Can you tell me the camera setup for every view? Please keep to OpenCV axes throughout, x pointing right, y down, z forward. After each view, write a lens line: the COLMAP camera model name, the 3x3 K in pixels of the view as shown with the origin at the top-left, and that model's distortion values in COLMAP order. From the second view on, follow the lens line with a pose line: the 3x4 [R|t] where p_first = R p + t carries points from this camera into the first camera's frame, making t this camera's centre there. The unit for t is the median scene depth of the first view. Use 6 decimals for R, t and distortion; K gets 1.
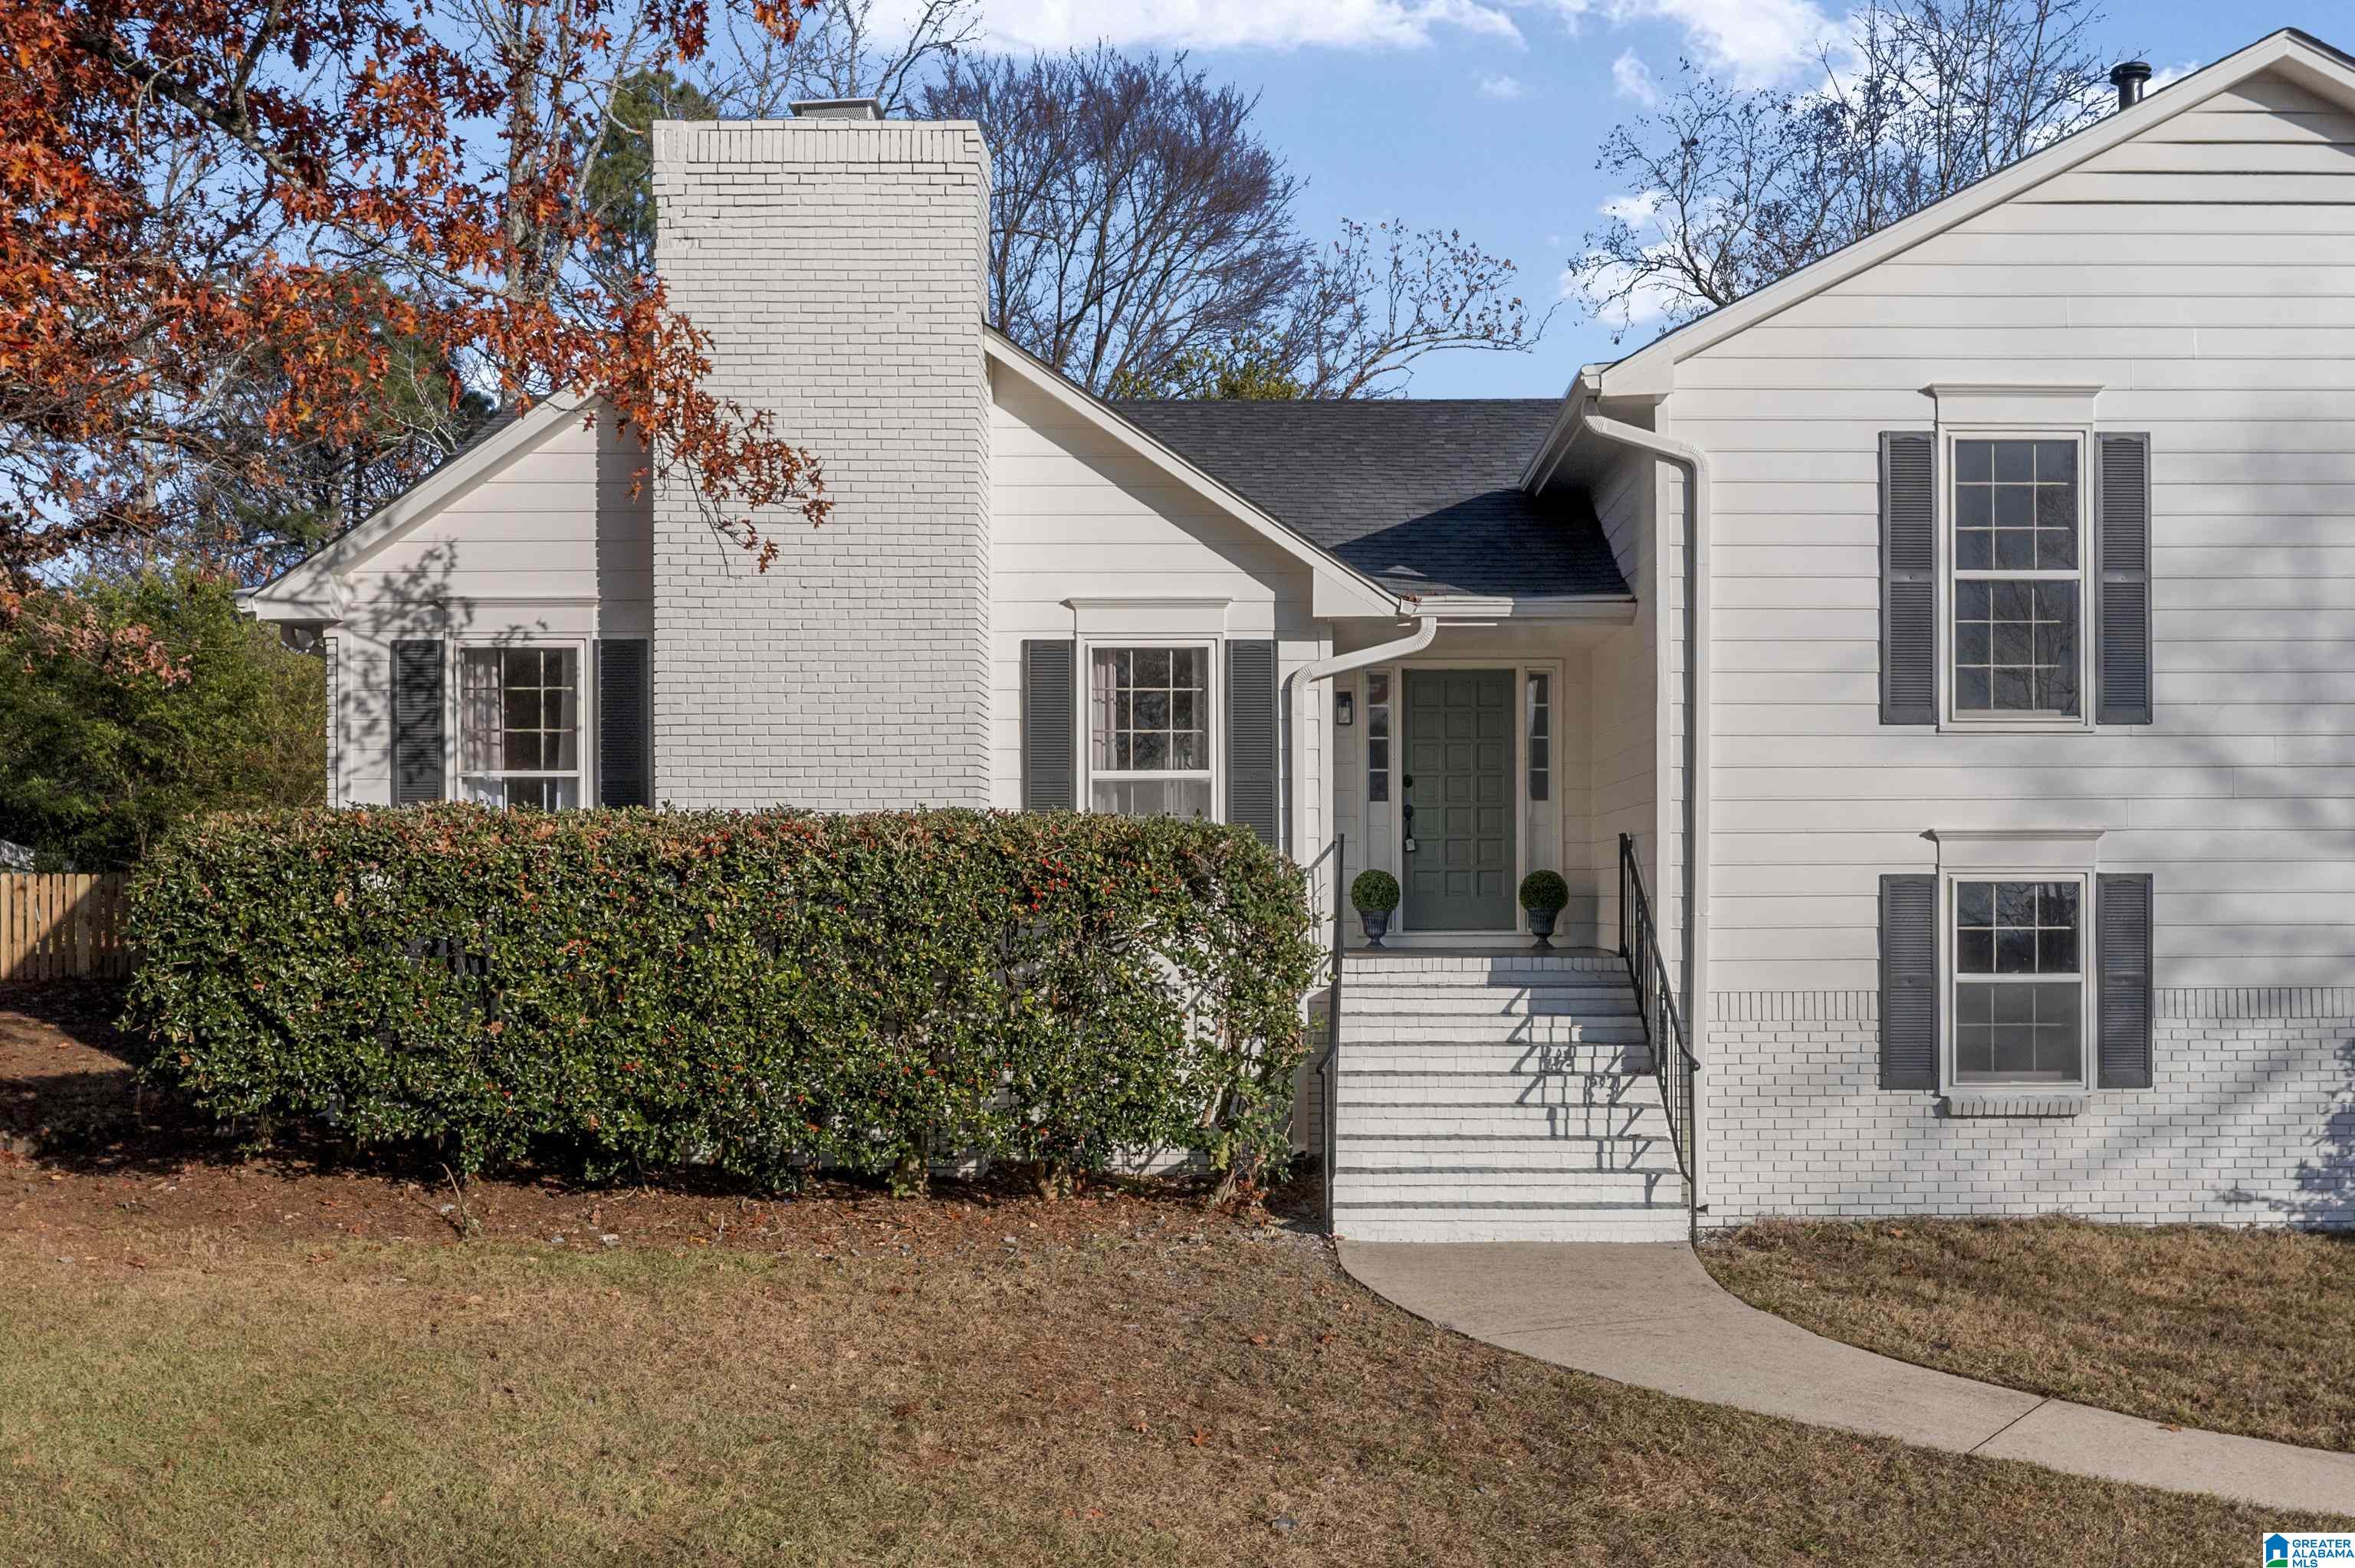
lens RADIAL K [[2162.5, 0, 1162.9], [0, 2162.5, 860.1], [0, 0, 1]] dist [0.007393, -0.013603]
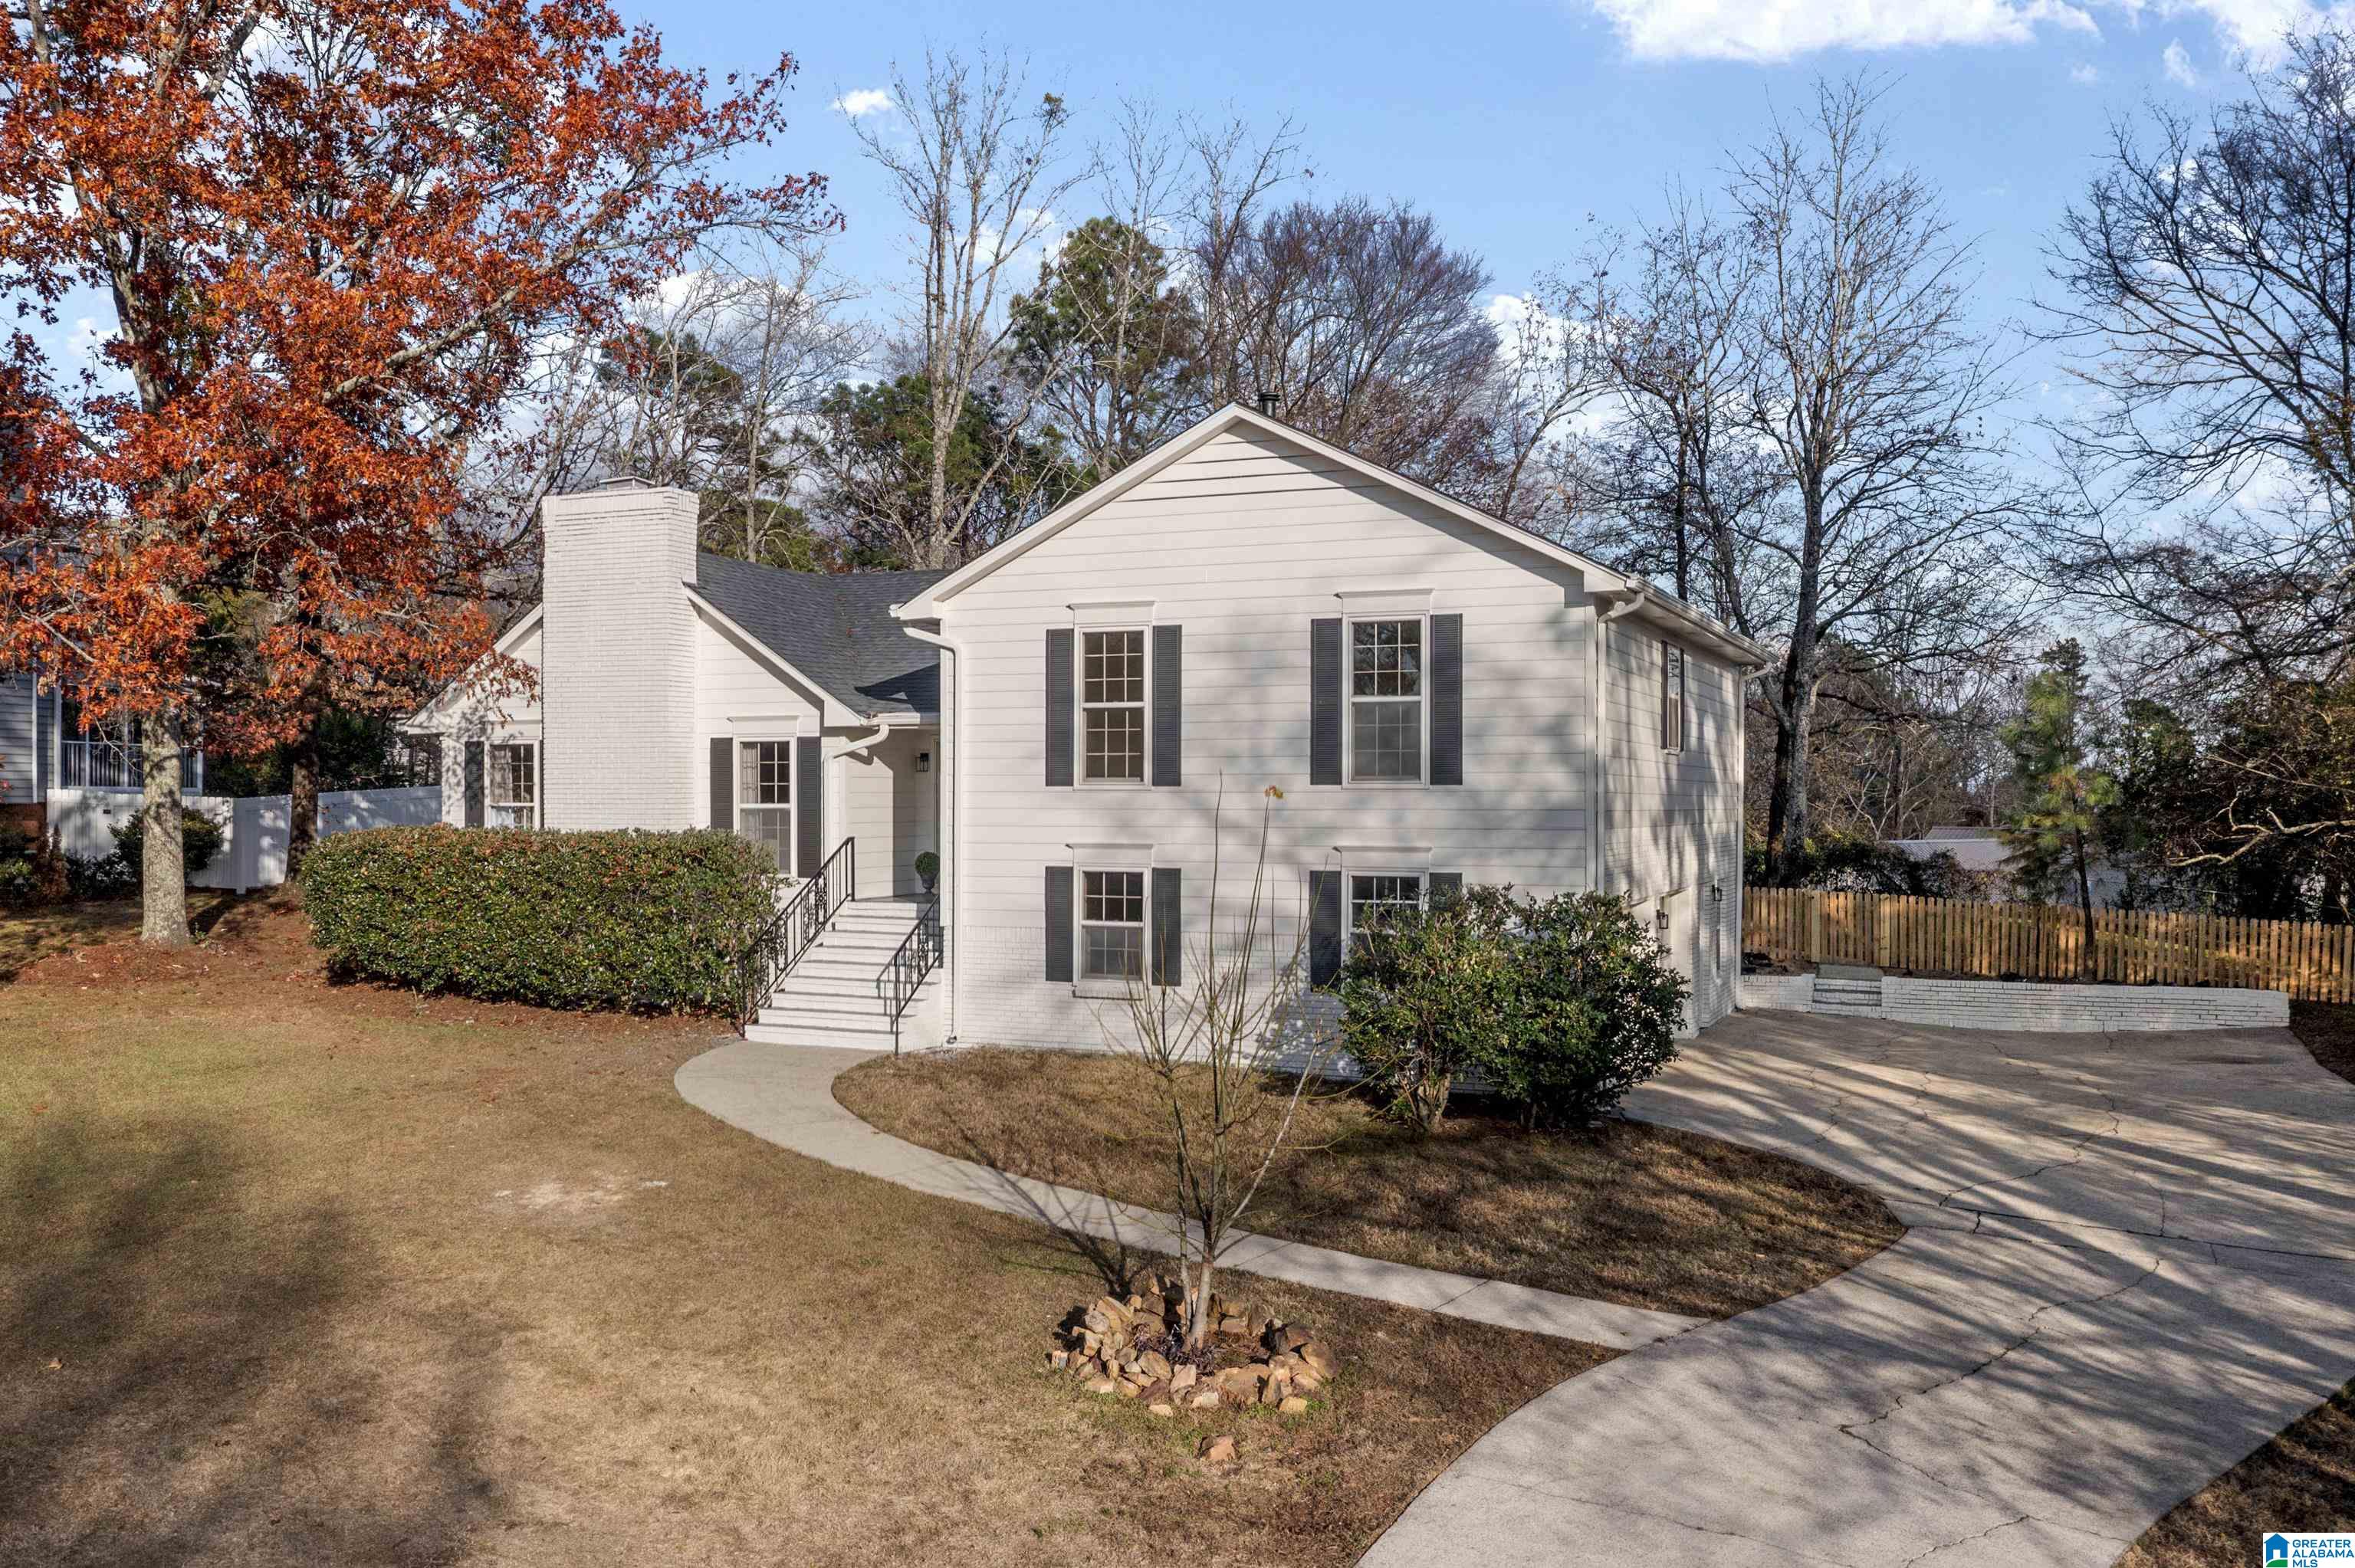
lens RADIAL K [[2008.5, 0, 1182.4], [0, 2008.5, 797.0], [0, 0, 1]] dist [-0.064211, 0.018716]
pose [[0.916670, 0.004876, -0.399616, 1.120392], [-0.003187, 0.999983, 0.004891, -0.061775], [0.399633, -0.003210, 0.916669, -0.535002]]
